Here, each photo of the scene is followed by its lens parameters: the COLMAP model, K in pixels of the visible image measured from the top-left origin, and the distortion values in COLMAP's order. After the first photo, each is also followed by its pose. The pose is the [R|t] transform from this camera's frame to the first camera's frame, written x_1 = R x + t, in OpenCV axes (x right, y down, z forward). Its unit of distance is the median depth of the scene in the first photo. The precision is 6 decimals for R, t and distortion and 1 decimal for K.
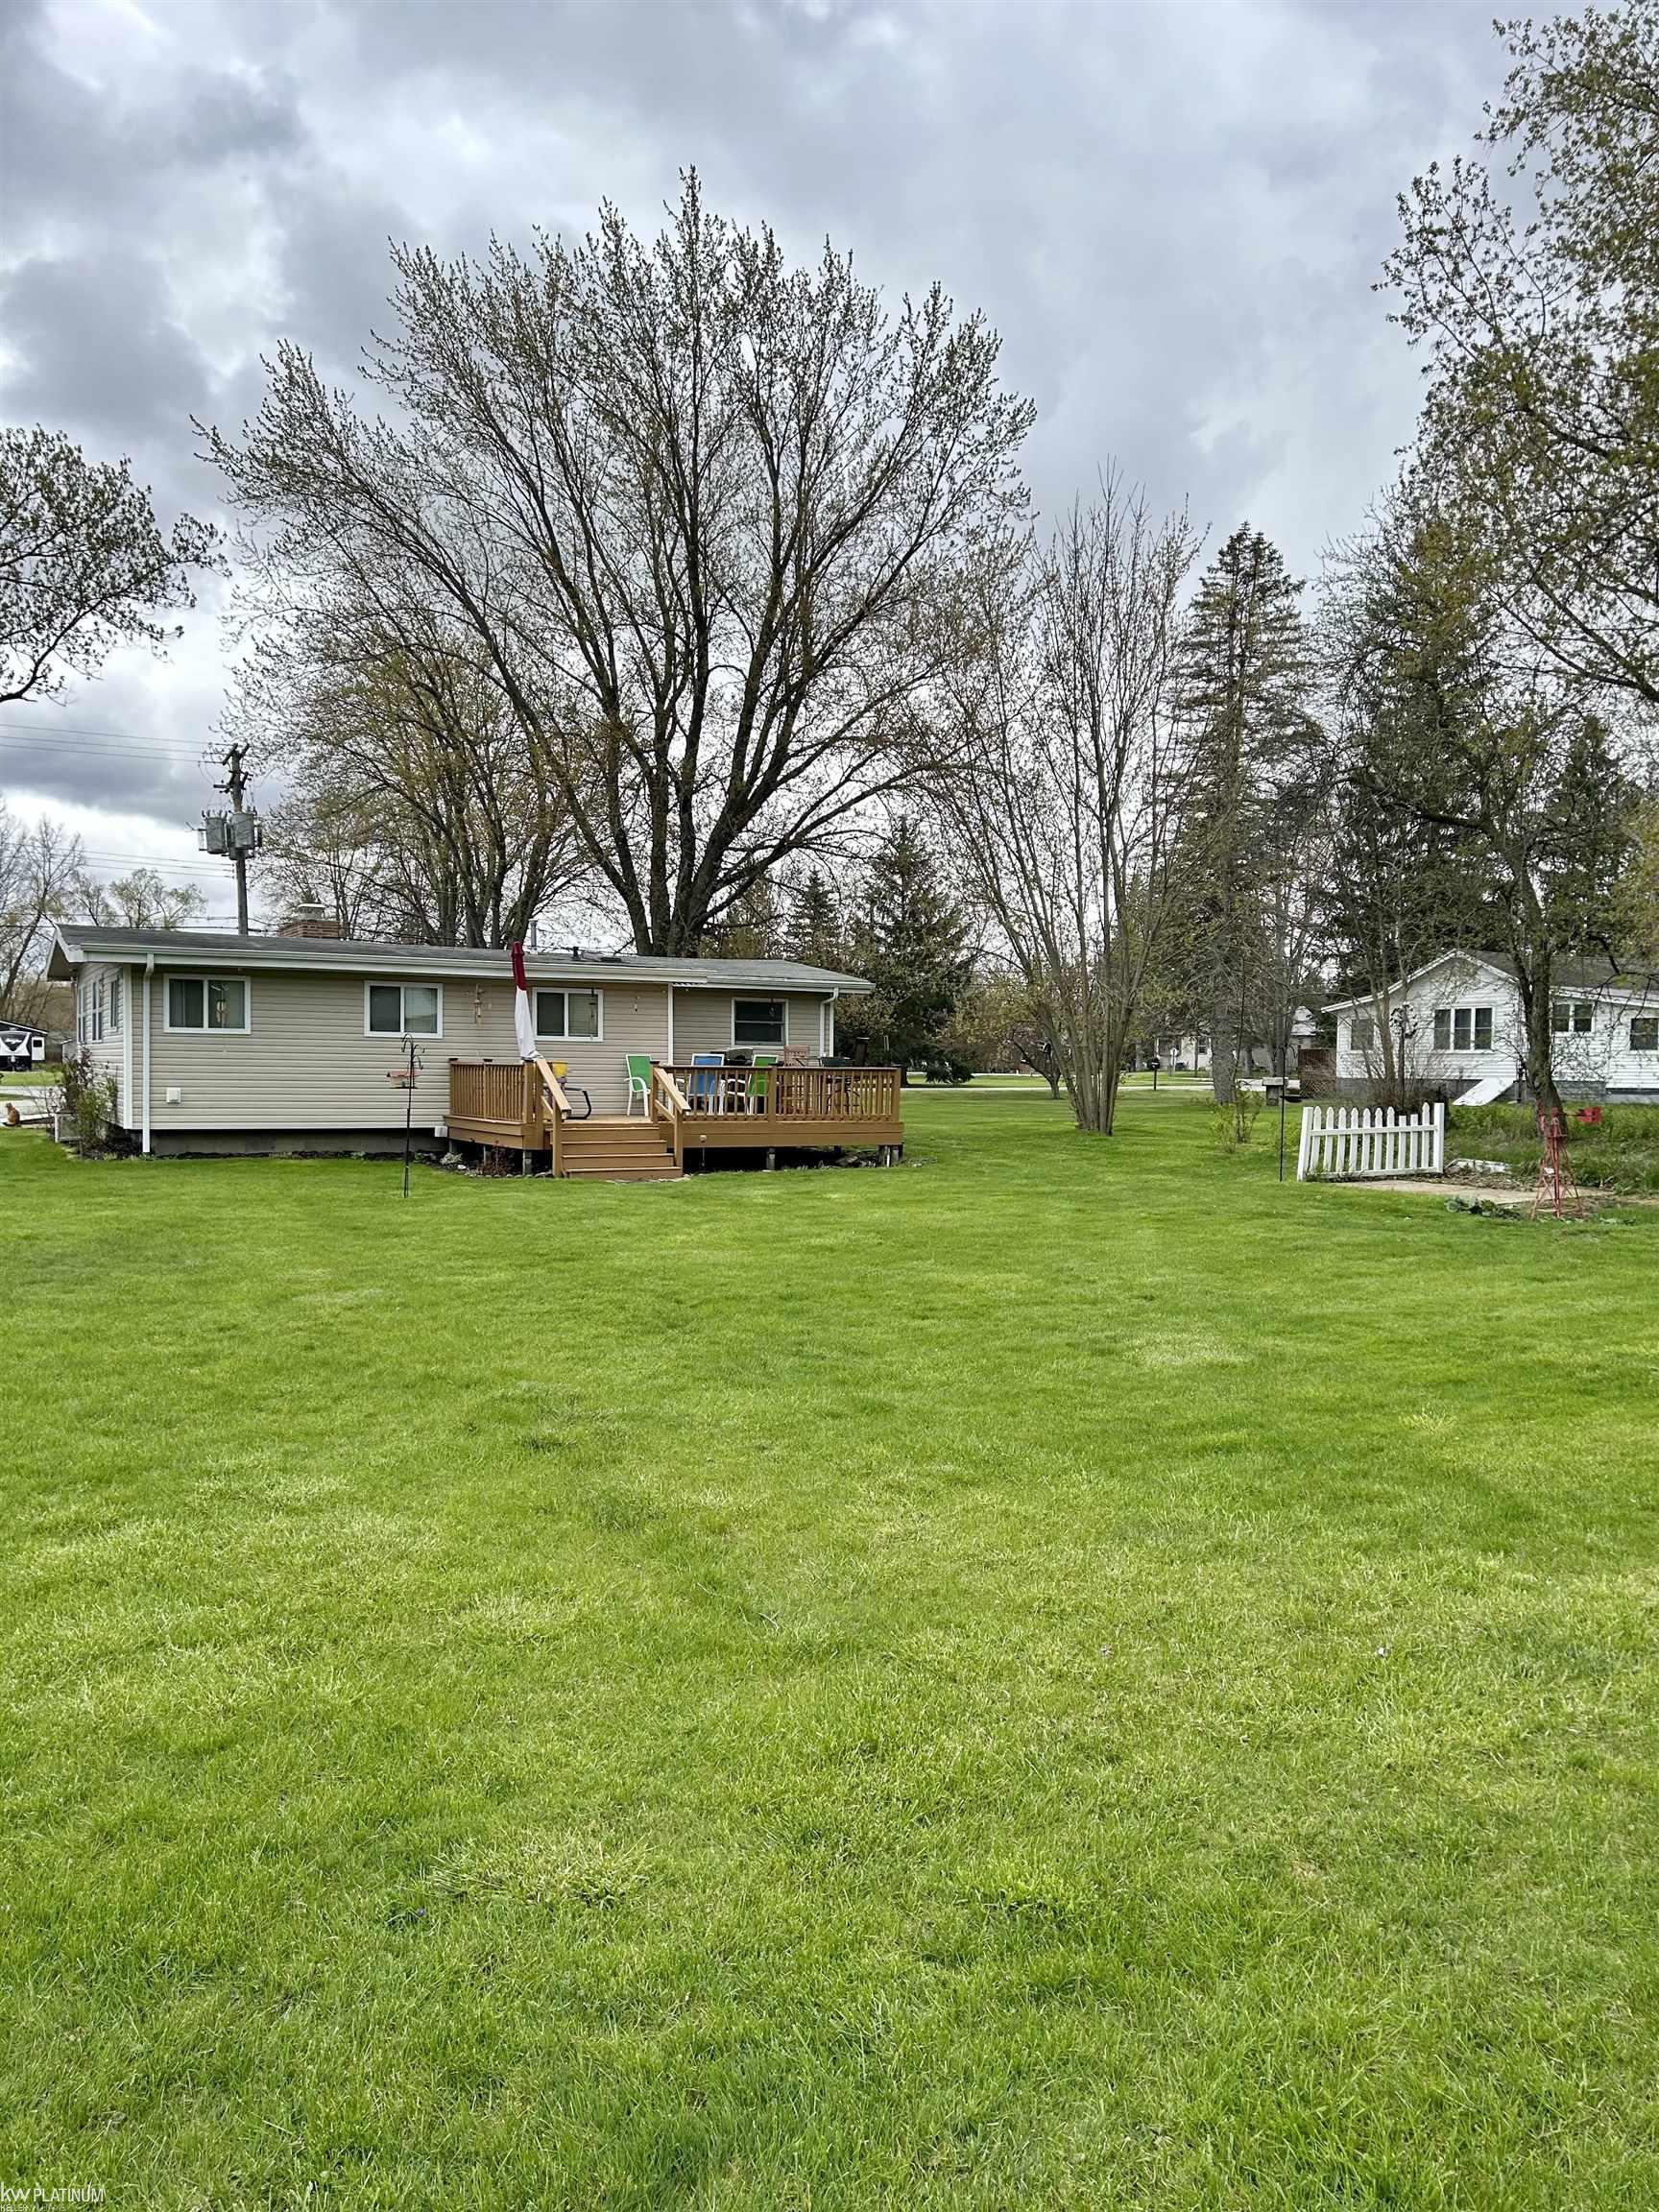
lens RADIAL K [[1607.0, 0, 829.5], [0, 1607.0, 1106.0], [0, 0, 1]] dist [0.127049, -0.280499]
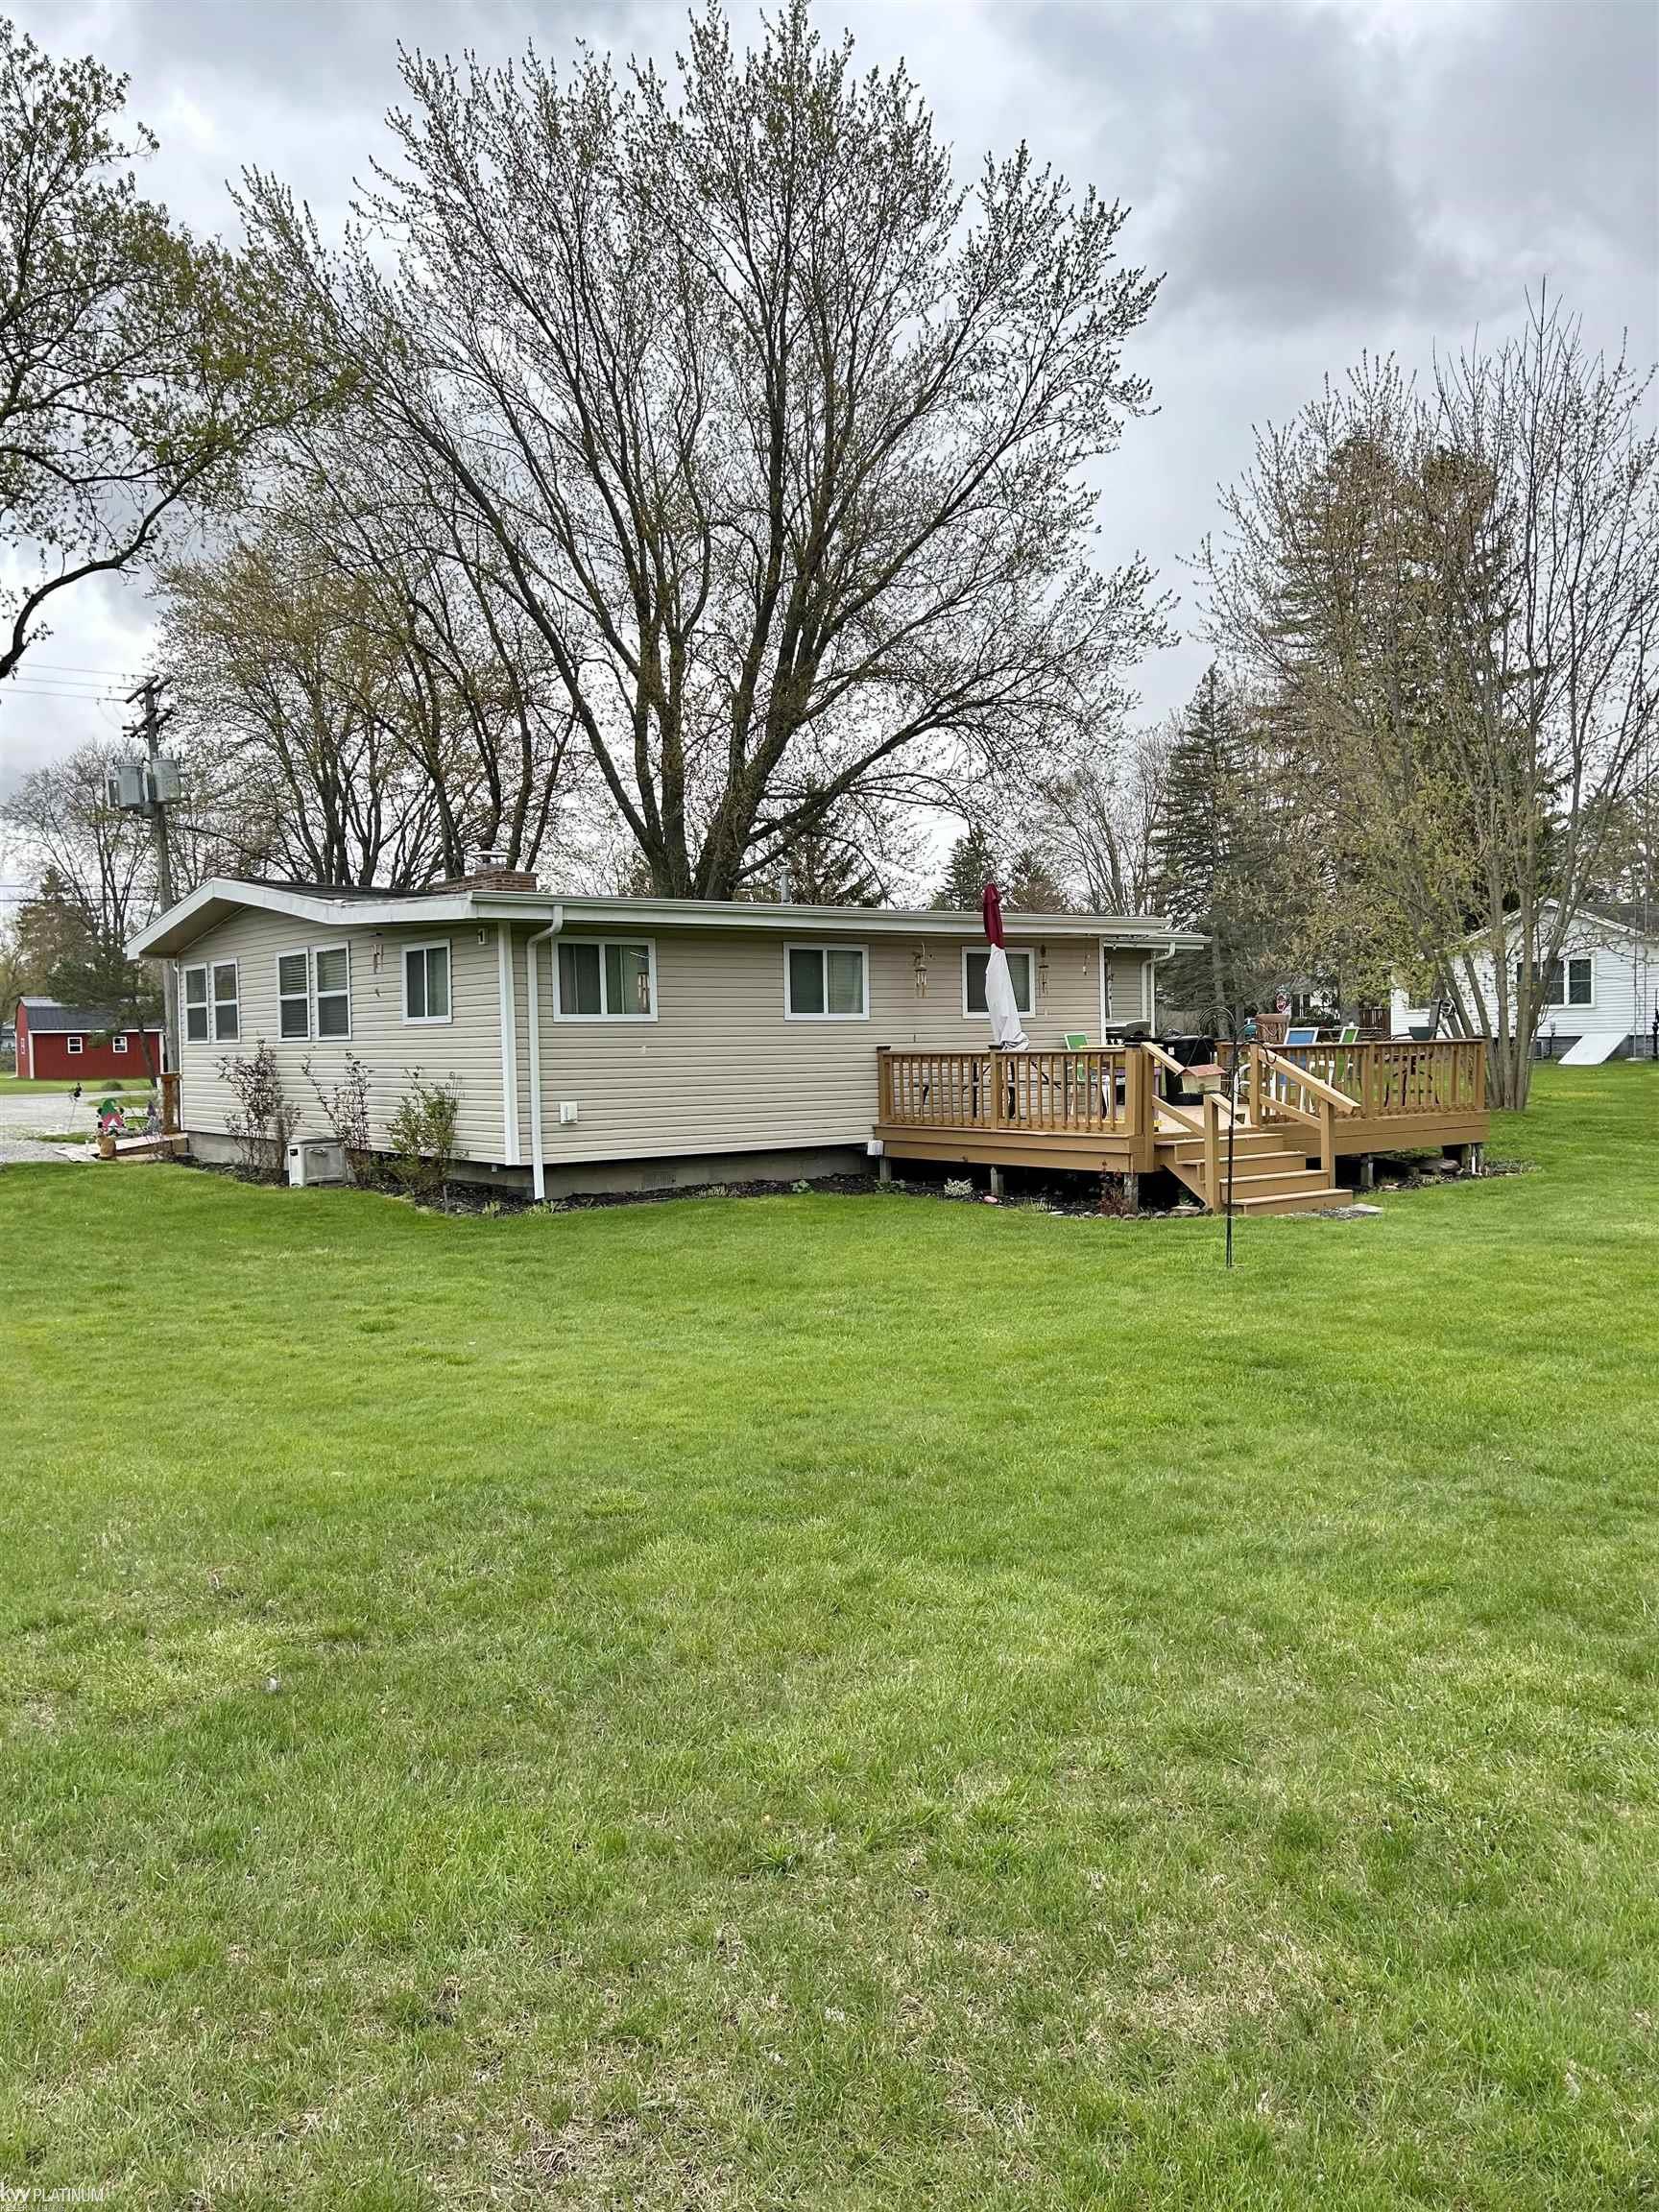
lens RADIAL K [[1647.6, 0, 829.5], [0, 1647.6, 1106.0], [0, 0, 1]] dist [0.003389, -0.039761]
pose [[0.985765, -0.038191, 0.163736, -0.379383], [0.035980, 0.999217, 0.016447, -0.015767], [-0.164236, -0.010322, 0.986367, 0.273119]]
